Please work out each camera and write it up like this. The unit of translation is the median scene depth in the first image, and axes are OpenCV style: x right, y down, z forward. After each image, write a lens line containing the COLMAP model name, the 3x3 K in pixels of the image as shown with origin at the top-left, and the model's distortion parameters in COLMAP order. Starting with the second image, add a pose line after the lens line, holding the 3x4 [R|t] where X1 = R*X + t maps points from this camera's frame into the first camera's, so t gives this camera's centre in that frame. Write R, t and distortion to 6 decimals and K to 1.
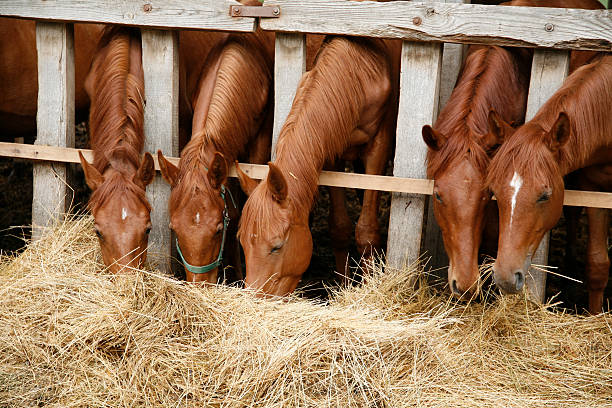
lens RADIAL K [[1454.3, 0, 306.0], [0, 1454.3, 204.0], [0, 0, 1]] dist [0.551707, -0.145083]
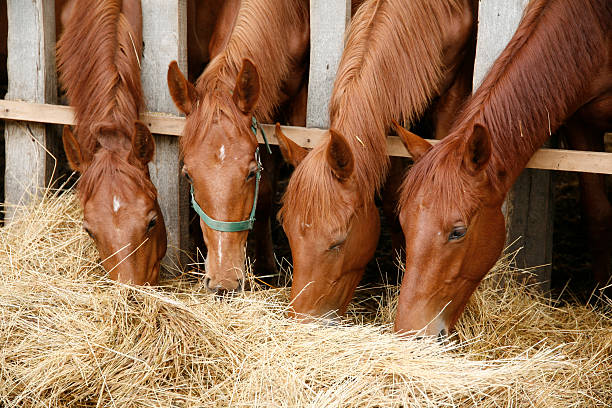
lens RADIAL K [[1454.3, 0, 306.0], [0, 1454.3, 204.0], [0, 0, 1]] dist [0.551707, -0.145083]
pose [[0.999130, -0.008132, -0.040892, 0.006690], [0.010488, 0.998277, 0.057729, -0.031565], [0.040352, -0.058108, 0.997494, 0.245180]]
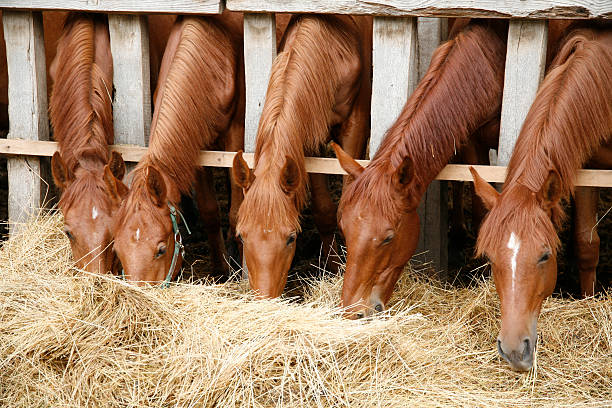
lens RADIAL K [[1385.8, 0, 306.0], [0, 1385.8, 204.0], [0, 0, 1]] dist [0.506415, 0.180564]
pose [[0.997727, -0.037685, -0.055868, 0.068890], [0.039401, 0.998775, 0.029934, -0.018912], [0.054671, -0.032068, 0.997989, 0.088936]]
